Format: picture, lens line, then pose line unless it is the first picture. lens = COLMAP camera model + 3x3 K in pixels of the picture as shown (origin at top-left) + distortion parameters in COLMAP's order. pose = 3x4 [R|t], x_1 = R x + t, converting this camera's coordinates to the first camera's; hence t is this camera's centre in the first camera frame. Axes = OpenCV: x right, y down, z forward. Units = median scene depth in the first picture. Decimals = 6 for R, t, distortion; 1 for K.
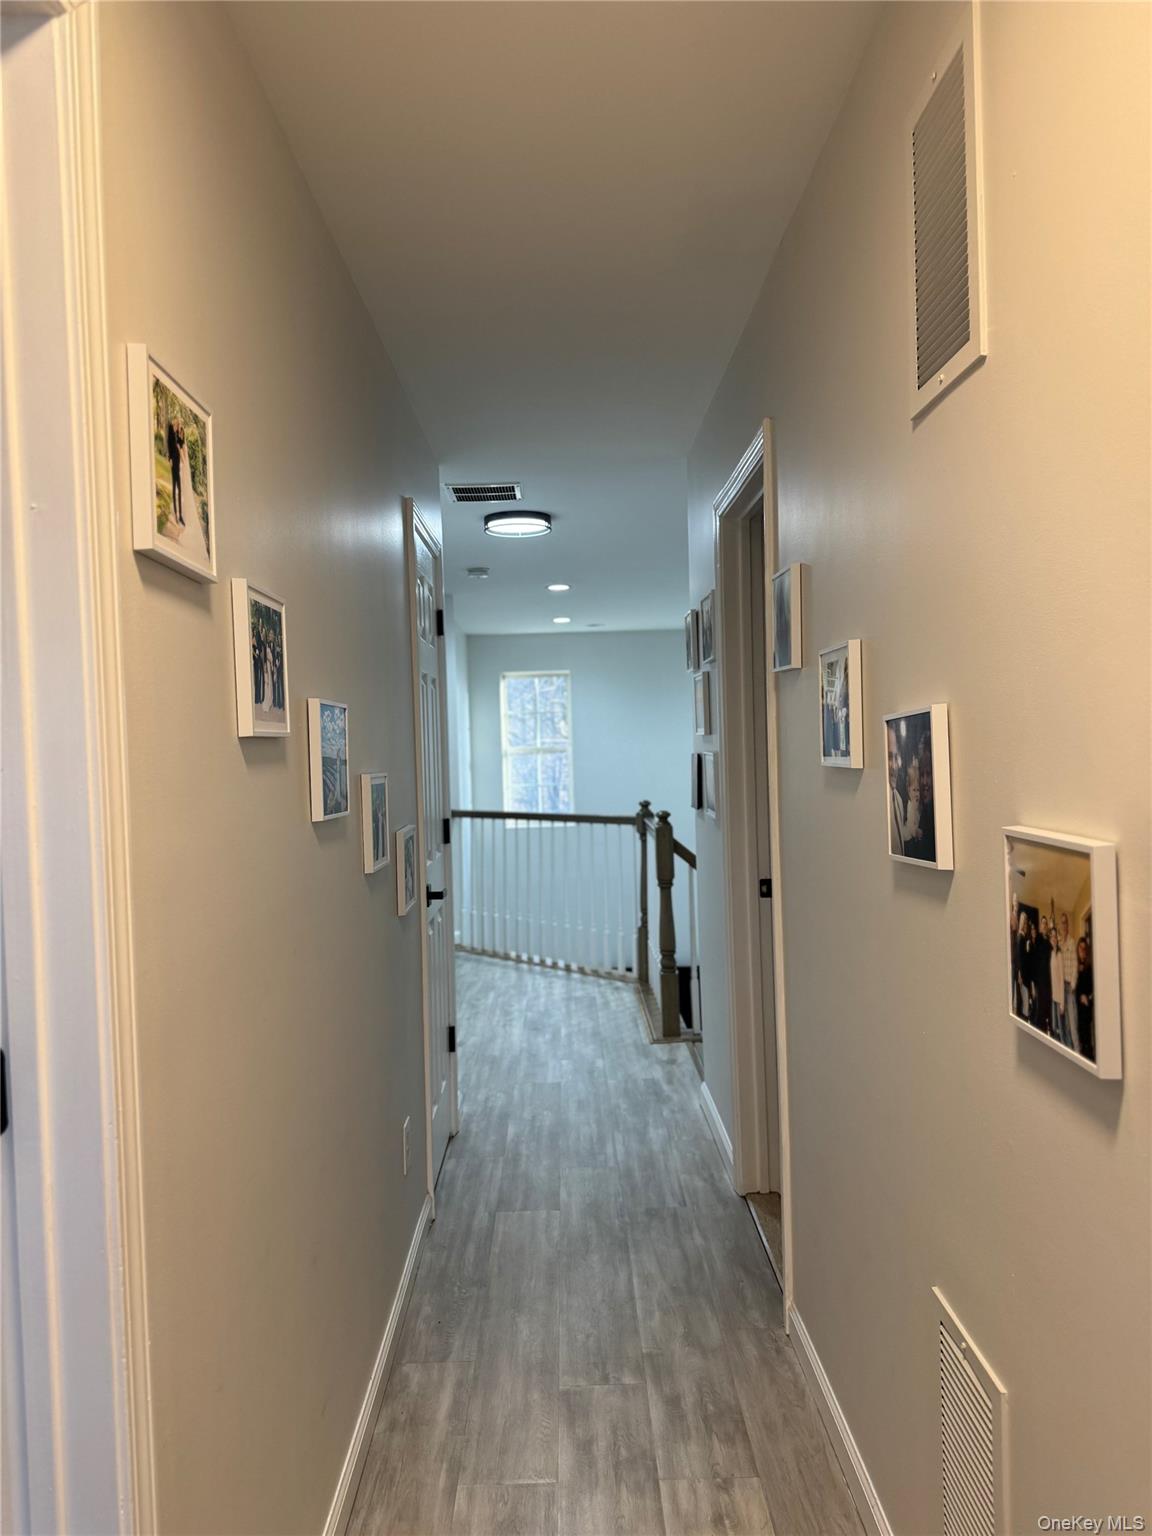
lens RADIAL K [[1095.5, 0, 577.4], [0, 1095.5, 772.4], [0, 0, 1]] dist [0.068500, -0.055419]
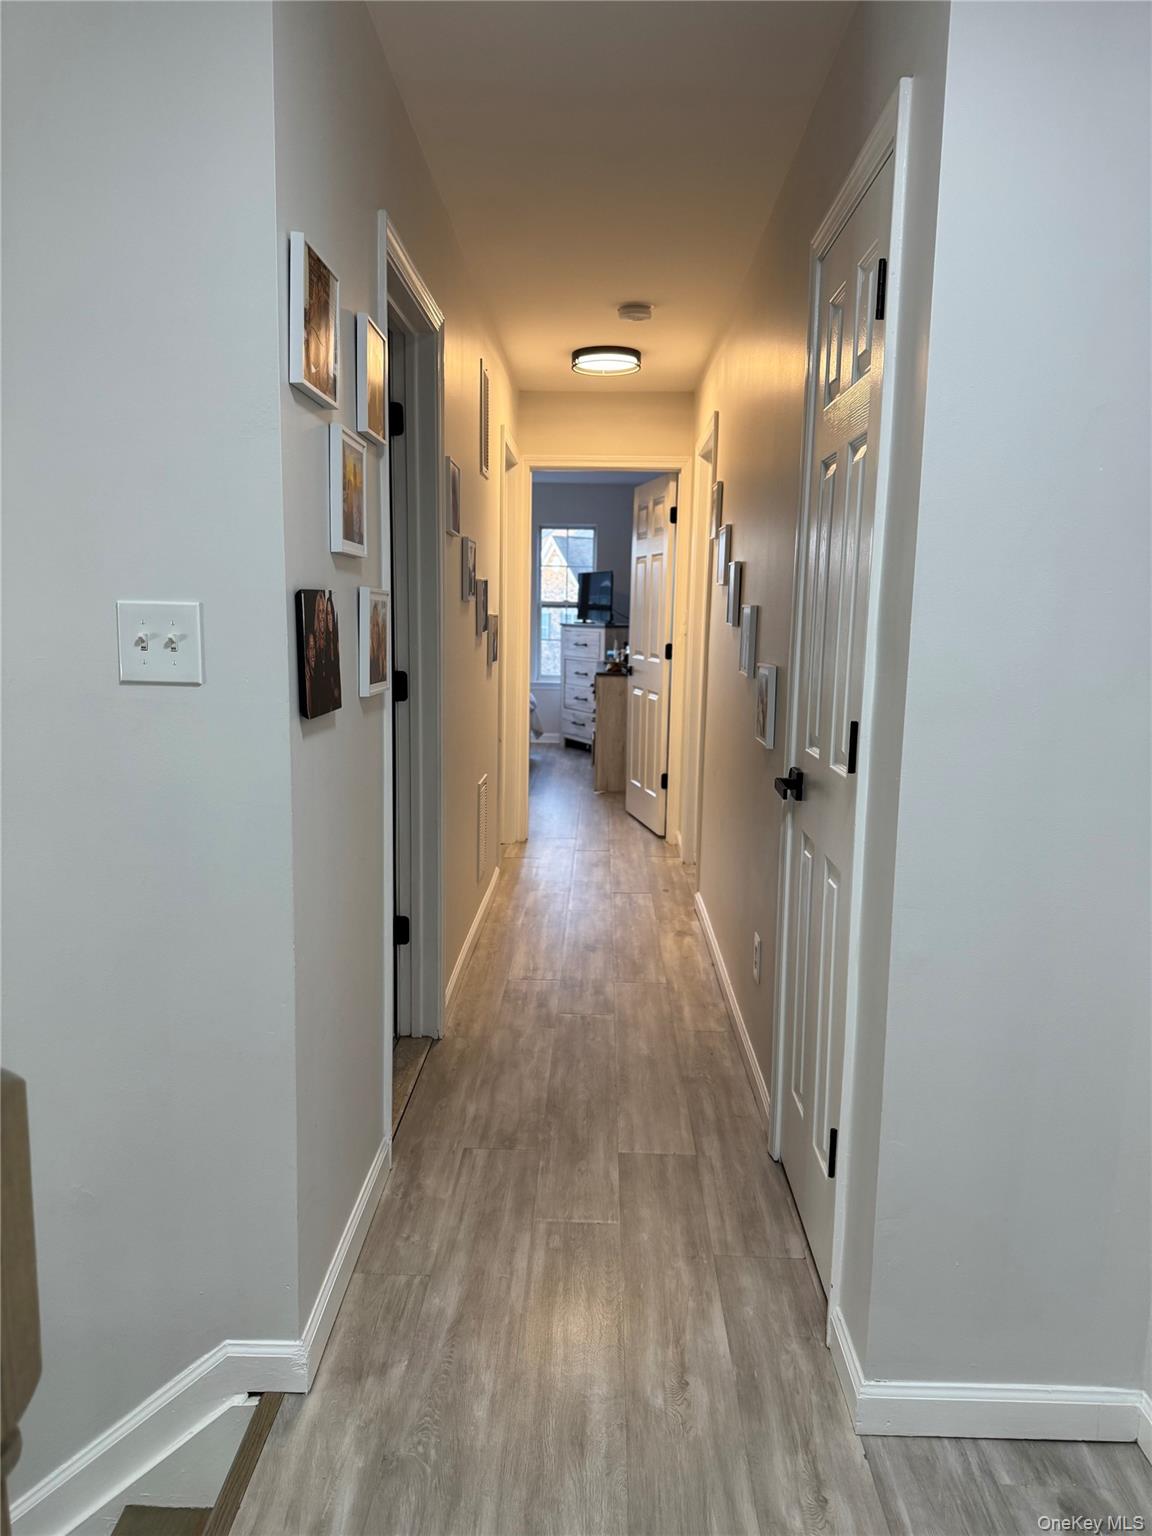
lens RADIAL K [[1095.5, 0, 583.8], [0, 1095.5, 783.0], [0, 0, 1]] dist [0.068500, -0.055419]
pose [[-0.999464, 0.007456, 0.031889, -0.018334], [0.013239, 0.982618, 0.185167, -0.026054], [-0.029954, 0.185490, -0.982189, 1.747504]]
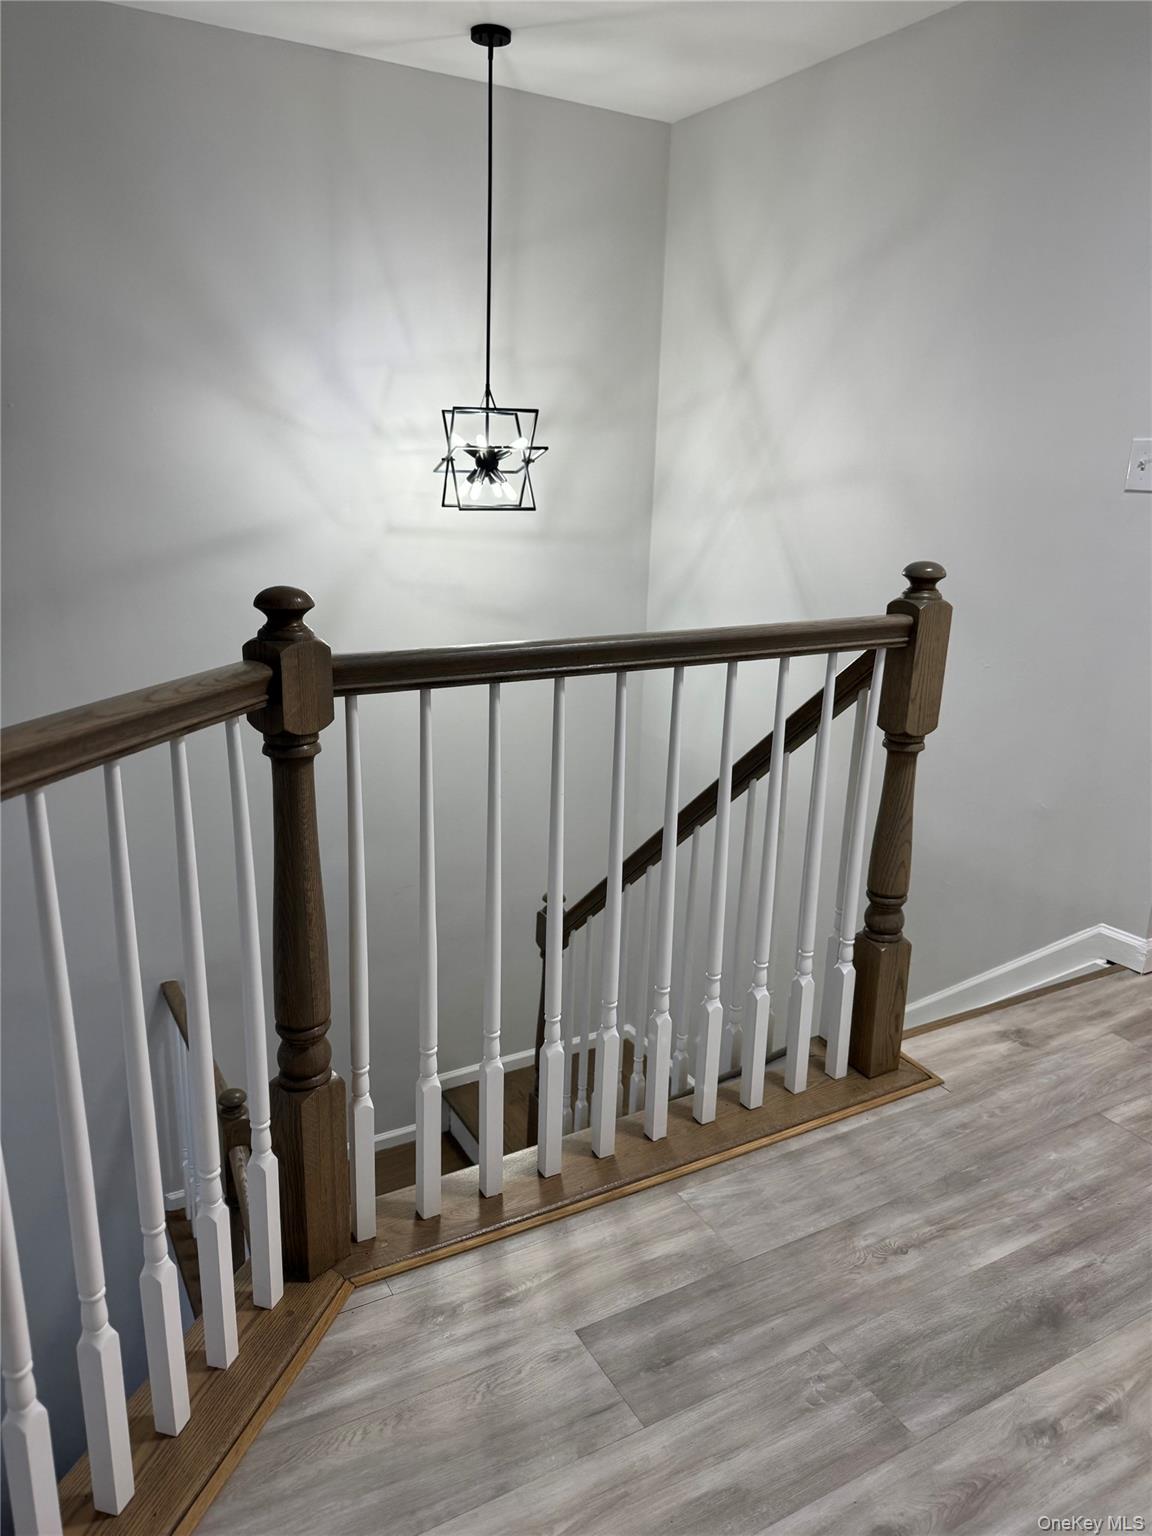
lens RADIAL K [[1095.5, 0, 583.8], [0, 1095.5, 761.1], [0, 0, 1]] dist [0.068500, -0.055419]
pose [[-0.491003, -0.210928, 0.845237, -0.331180], [0.010905, 0.968681, 0.248068, 0.005528], [-0.871090, 0.131019, -0.473325, 2.007627]]
